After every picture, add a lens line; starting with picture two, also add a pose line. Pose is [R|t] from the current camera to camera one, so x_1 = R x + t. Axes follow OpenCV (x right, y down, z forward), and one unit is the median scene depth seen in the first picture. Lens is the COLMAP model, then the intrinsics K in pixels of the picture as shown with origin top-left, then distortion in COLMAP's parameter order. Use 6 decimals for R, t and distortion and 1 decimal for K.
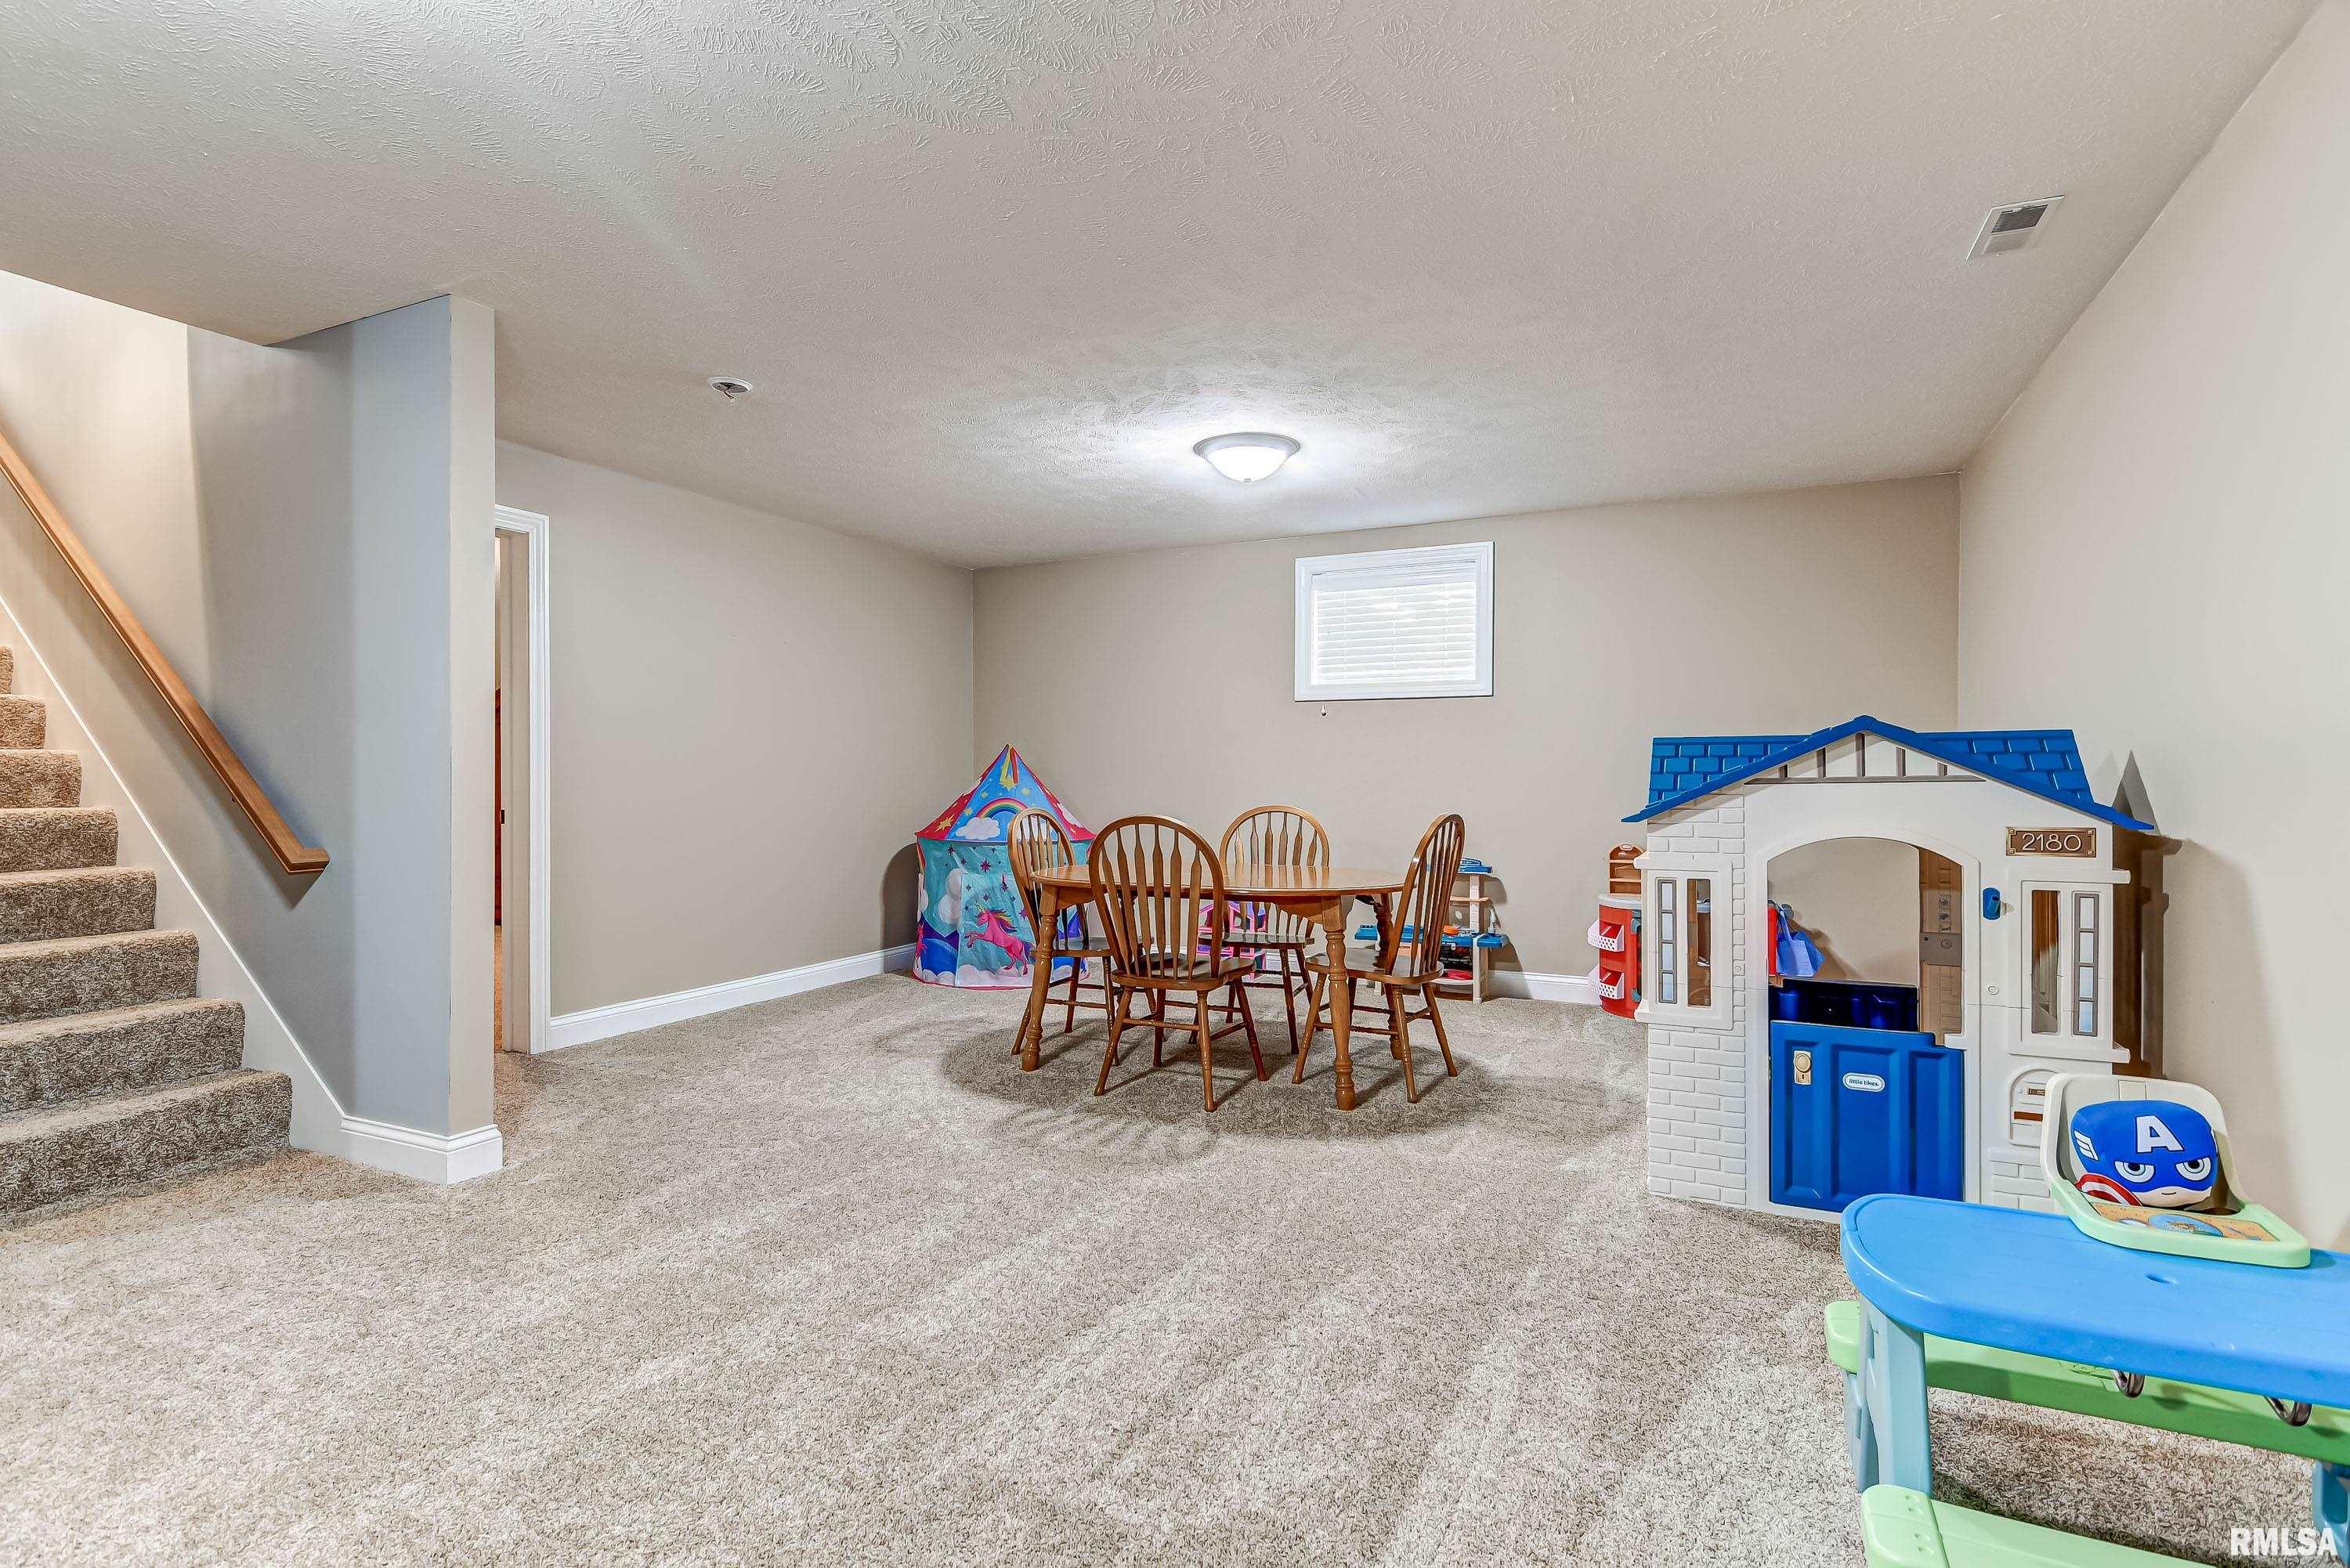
lens RADIAL K [[1130.6, 0, 1169.4], [0, 1130.6, 780.9], [0, 0, 1]] dist [0.008419, -0.008096]
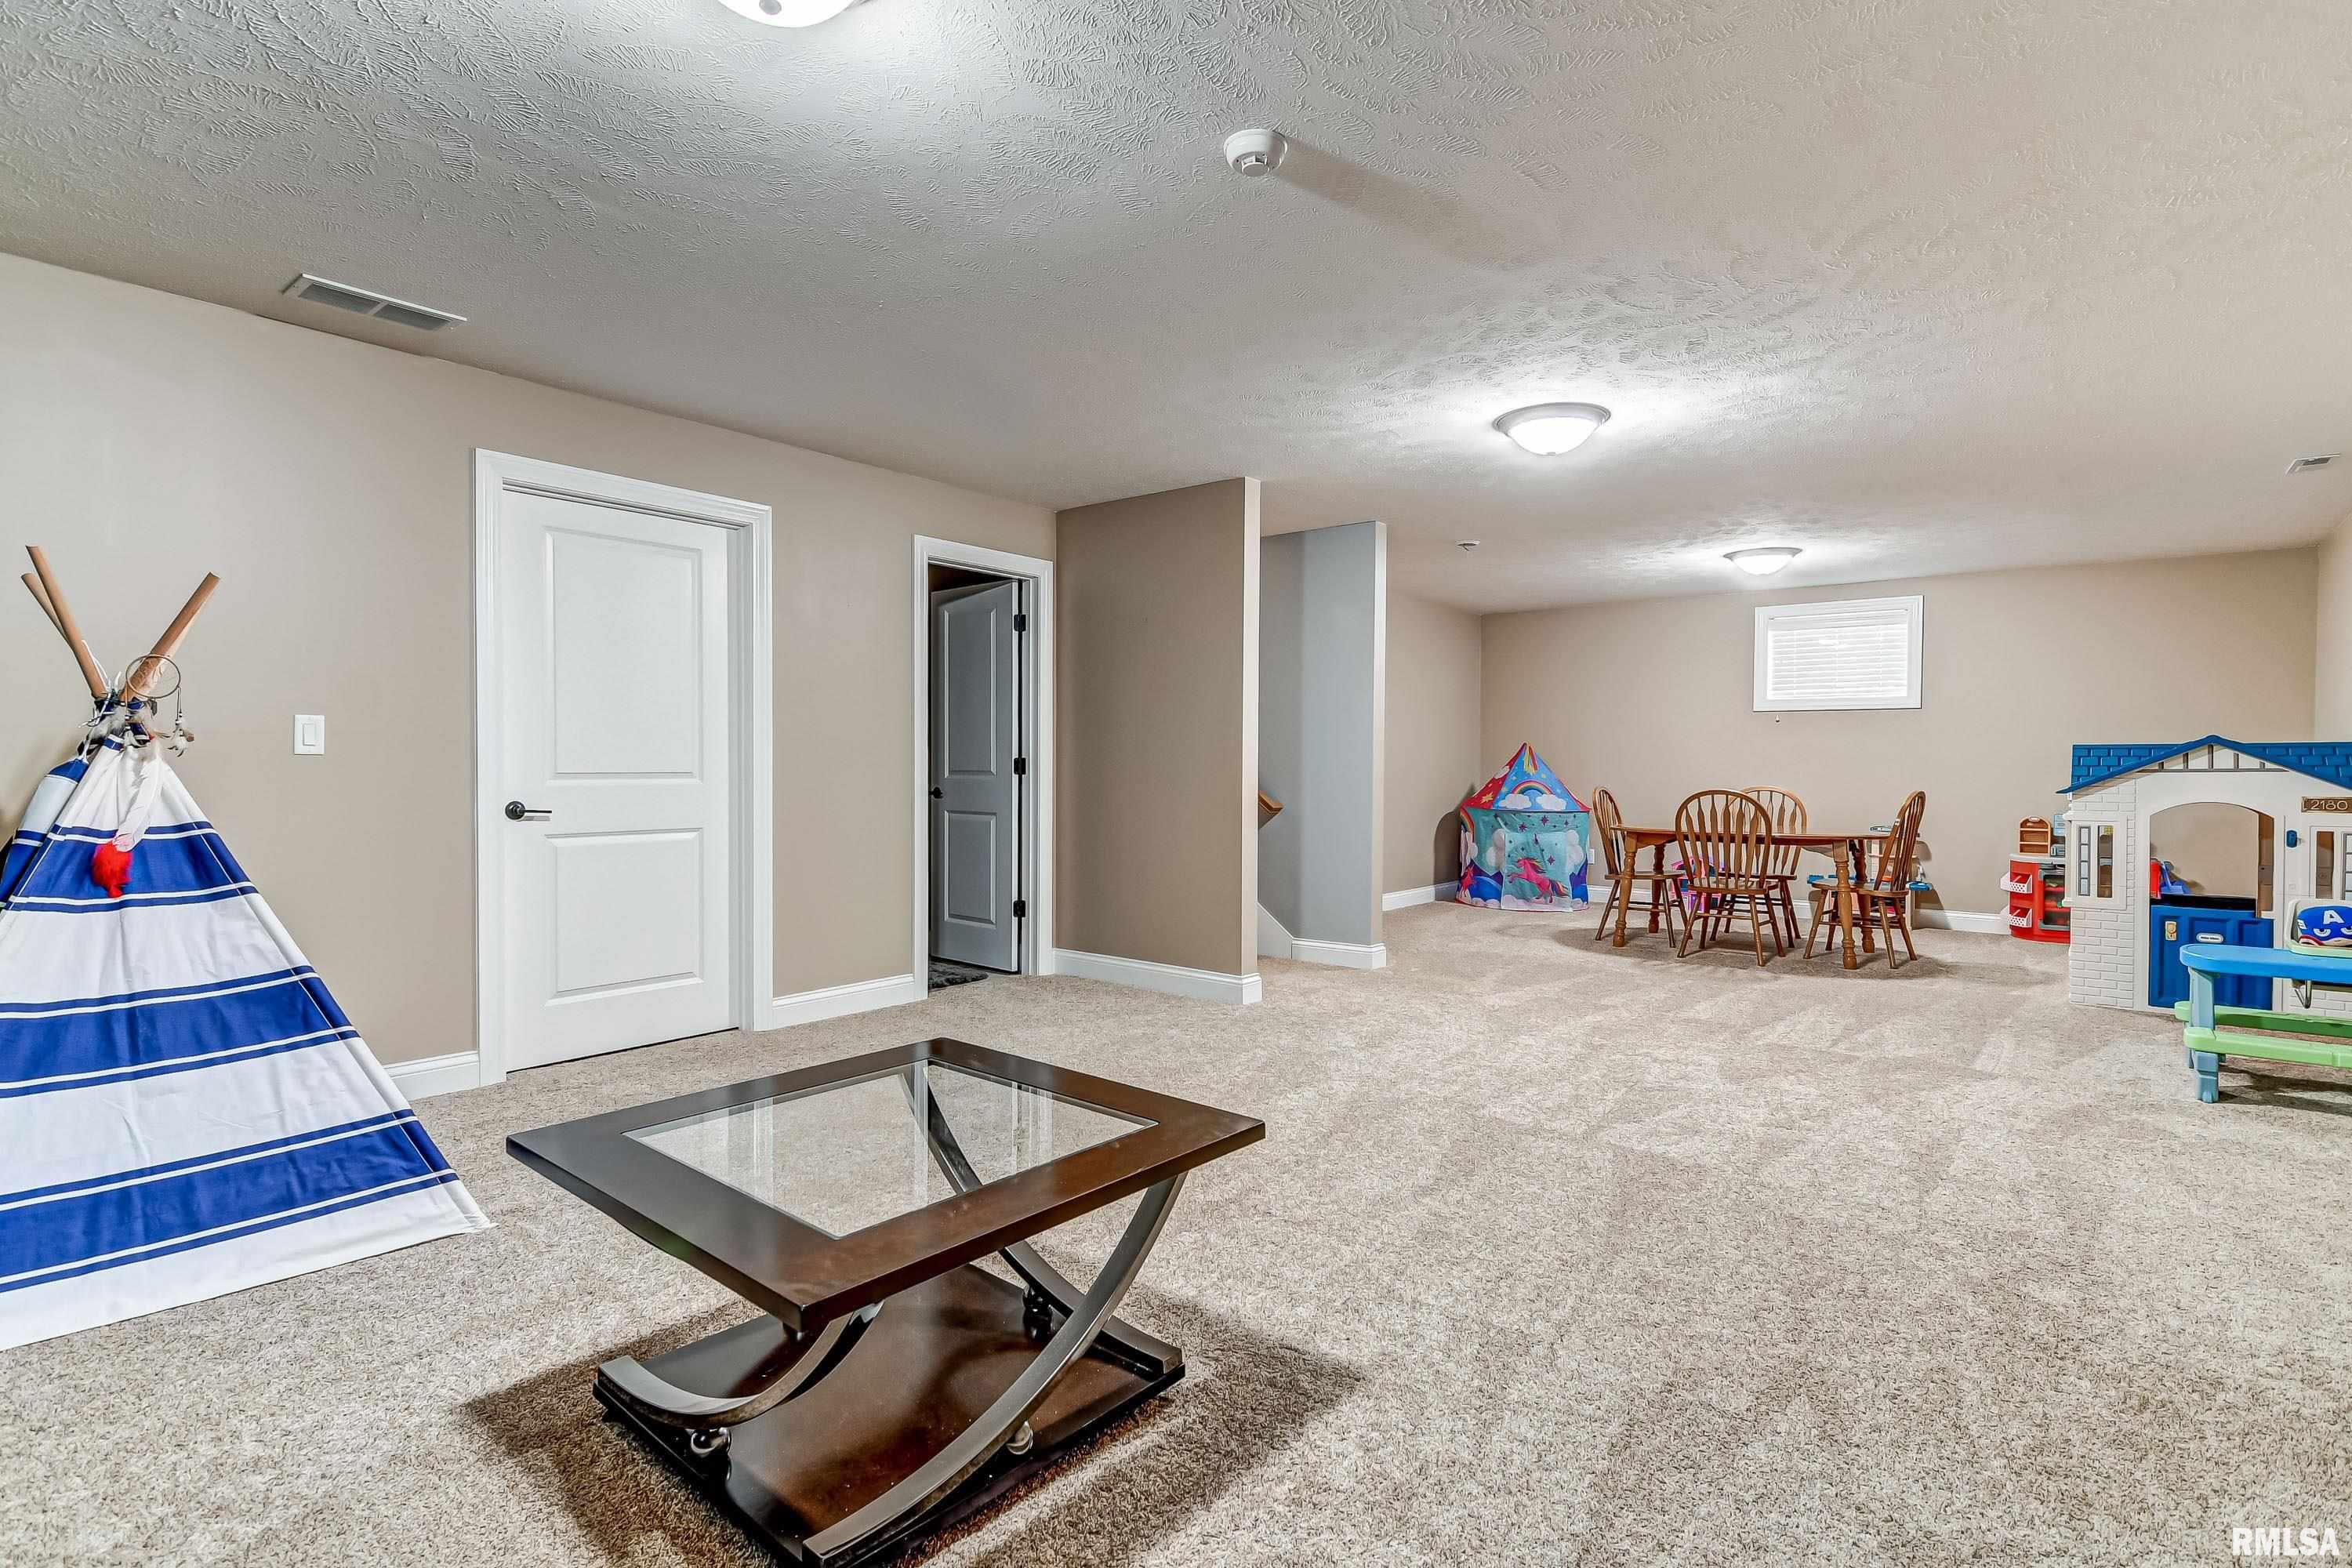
lens RADIAL K [[1131.7, 0, 1184.7], [0, 1131.7, 779.8], [0, 0, 1]] dist [0.008419, -0.008096]
pose [[0.975208, 0.008565, -0.221125, -0.427796], [-0.006526, 0.999929, 0.009951, 0.004893], [0.221195, -0.008262, 0.975195, -0.821933]]
